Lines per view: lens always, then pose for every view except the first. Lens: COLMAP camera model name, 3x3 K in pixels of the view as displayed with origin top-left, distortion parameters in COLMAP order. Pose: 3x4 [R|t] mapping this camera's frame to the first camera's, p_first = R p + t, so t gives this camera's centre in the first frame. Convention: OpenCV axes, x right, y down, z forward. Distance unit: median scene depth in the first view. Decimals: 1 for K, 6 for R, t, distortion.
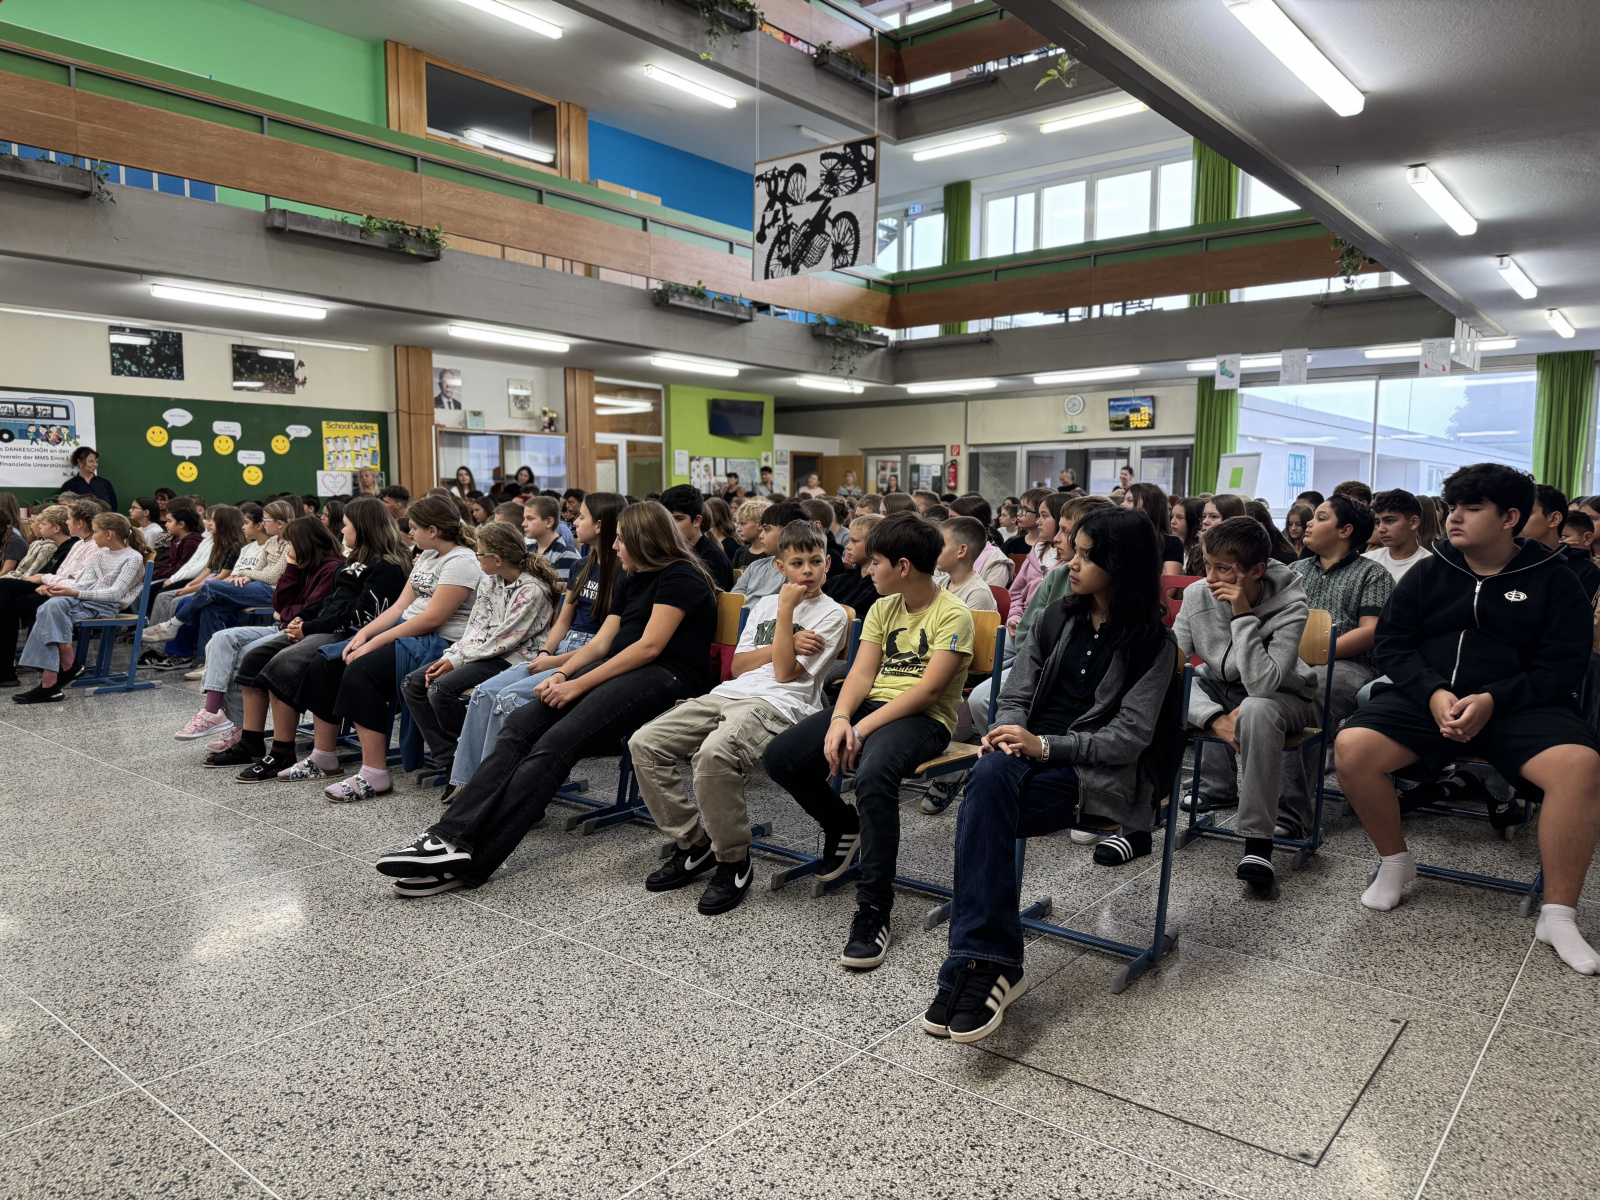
lens RADIAL K [[1123.6, 0, 814.1], [0, 1123.6, 599.7], [0, 0, 1]] dist [0.033888, -0.045804]
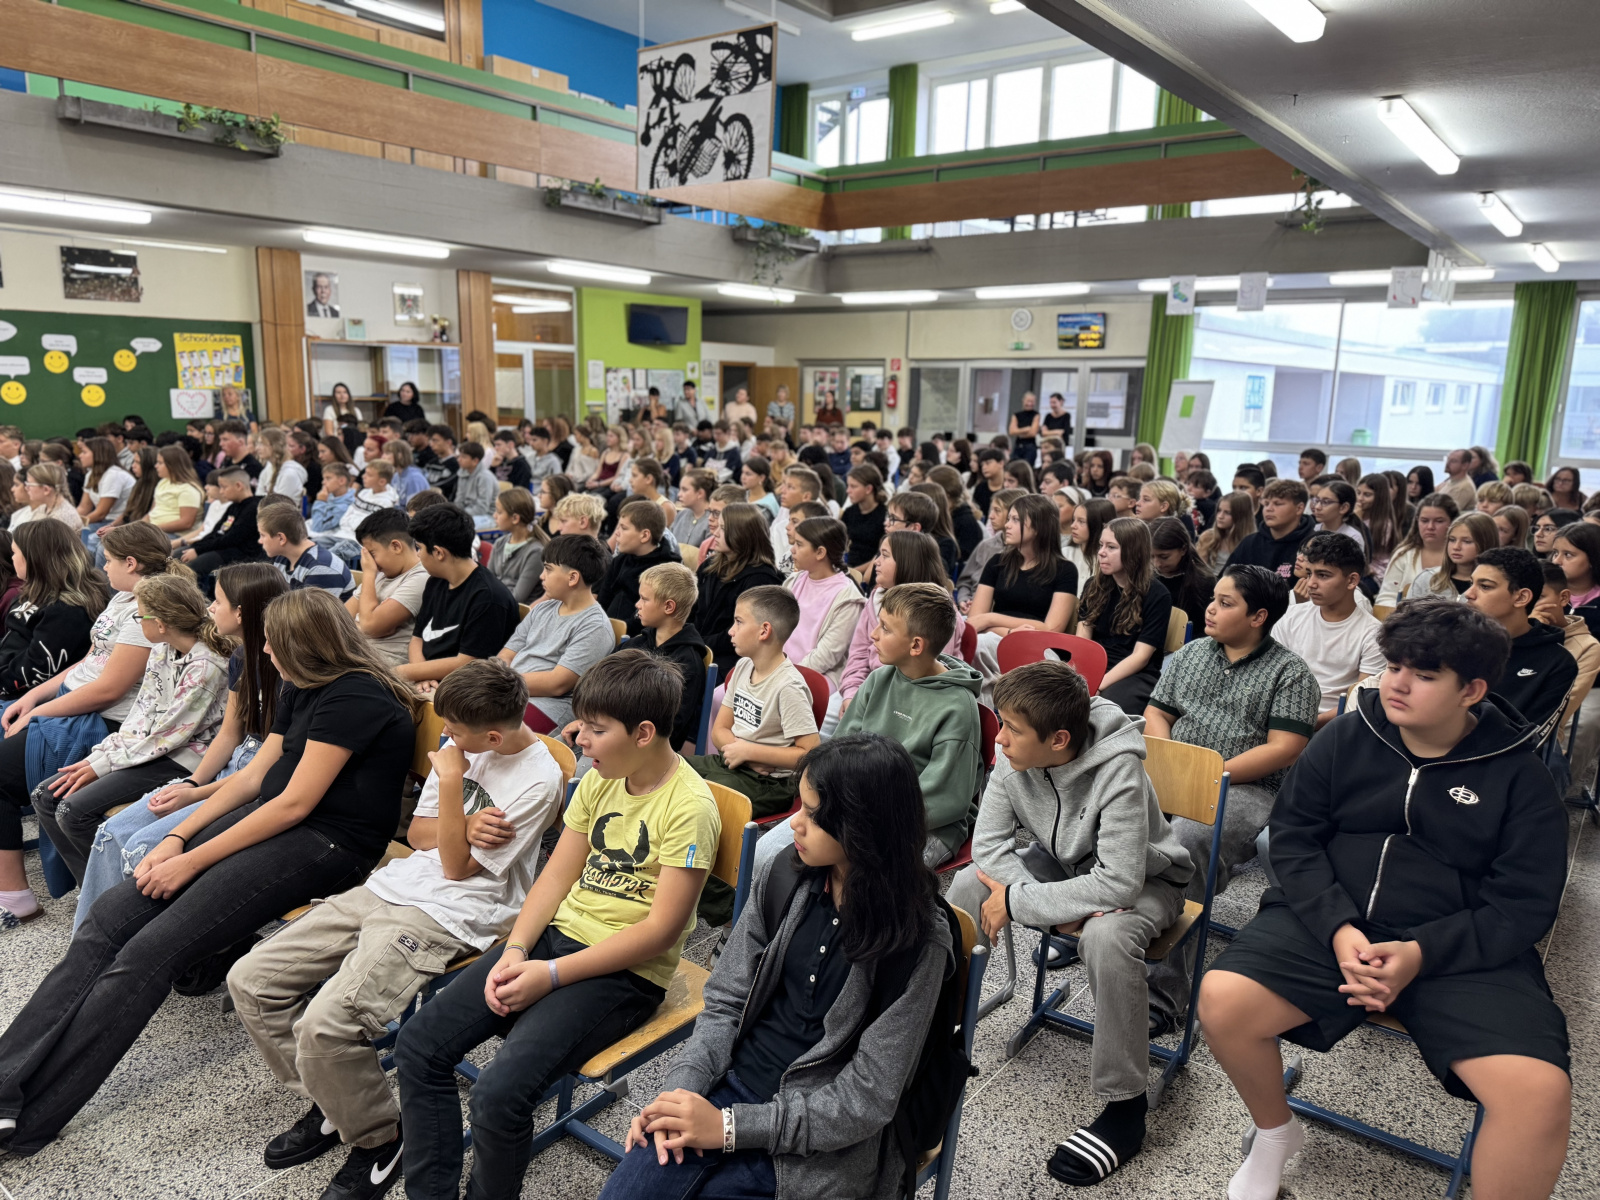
lens RADIAL K [[1123.6, 0, 804.3], [0, 1123.6, 606.1], [0, 0, 1]] dist [0.033888, -0.045804]
pose [[0.999601, 0.013643, 0.024736, 0.056553], [-0.016190, 0.994246, 0.105891, -0.058422], [-0.023149, -0.106249, 0.994070, 0.095958]]
